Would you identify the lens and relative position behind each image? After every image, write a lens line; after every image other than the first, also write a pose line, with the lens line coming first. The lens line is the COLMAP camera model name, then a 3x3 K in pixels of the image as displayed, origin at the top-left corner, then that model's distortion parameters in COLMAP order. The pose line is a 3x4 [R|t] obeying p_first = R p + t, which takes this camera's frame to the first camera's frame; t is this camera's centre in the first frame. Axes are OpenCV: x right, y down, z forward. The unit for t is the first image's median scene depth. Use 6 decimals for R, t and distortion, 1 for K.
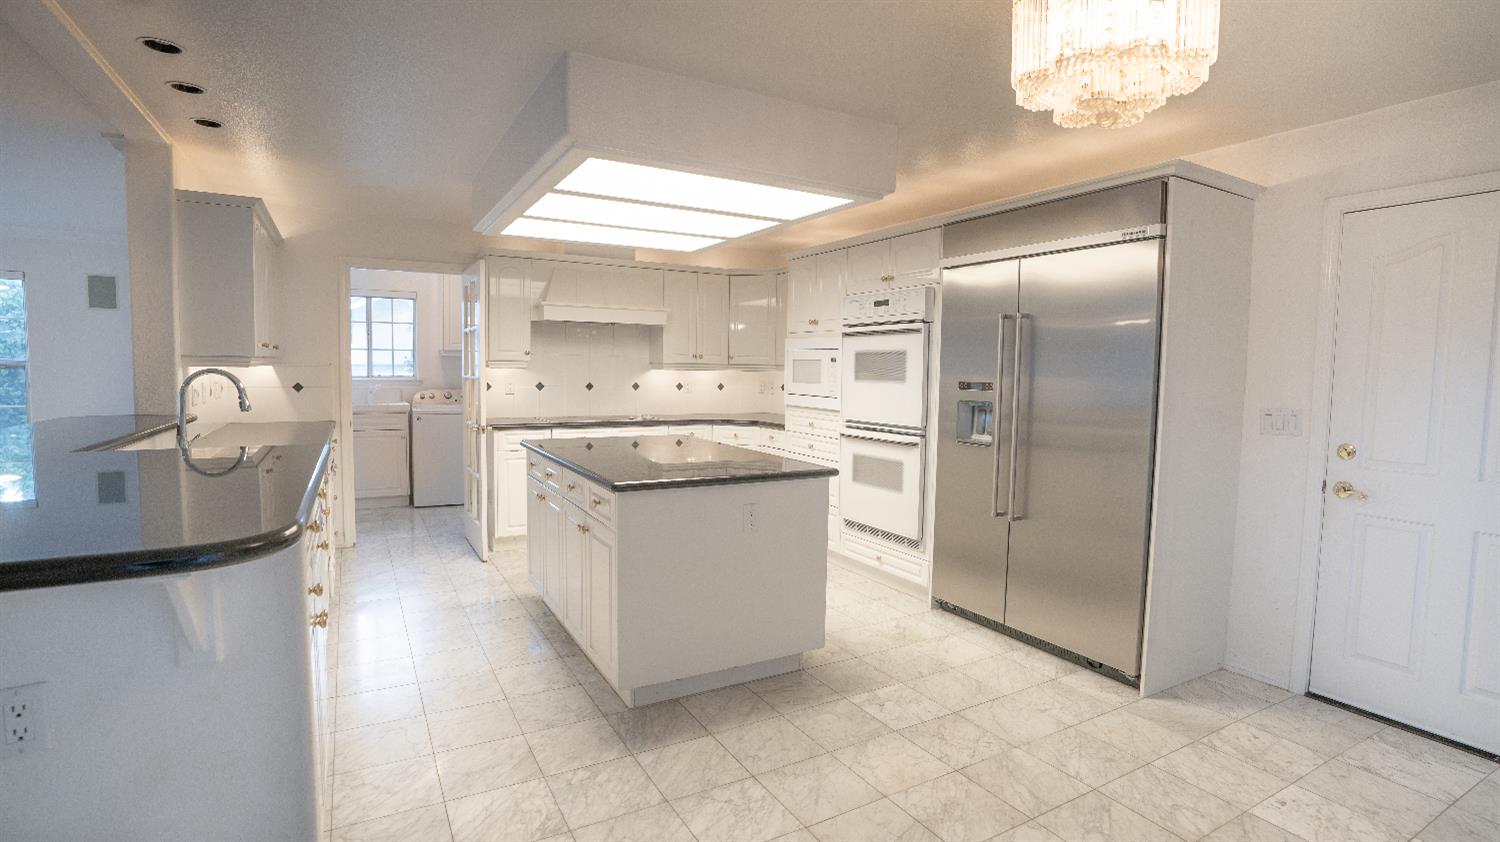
lens RADIAL K [[691.8, 0, 748.2], [0, 691.8, 414.0], [0, 0, 1]] dist [-0.023656, 0.000069]
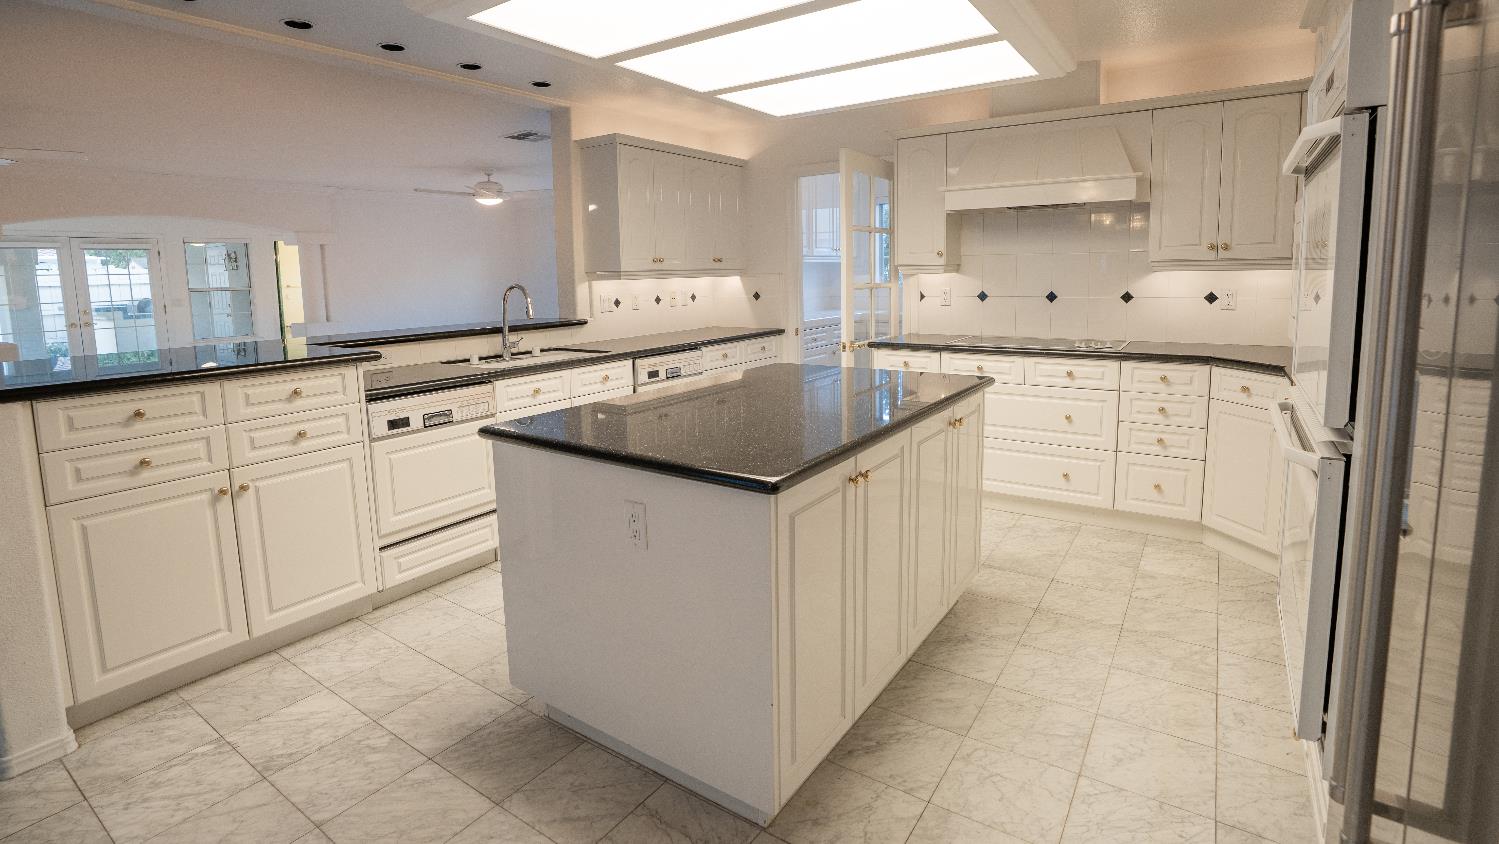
lens RADIAL K [[709.1, 0, 751.4], [0, 709.1, 355.8], [0, 0, 1]] dist [-0.026802, 0.000112]
pose [[0.448883, 0.082278, -0.889794, 0.340536], [-0.036312, 0.996609, 0.073837, -0.026207], [0.892852, -0.000833, 0.450349, 0.472719]]
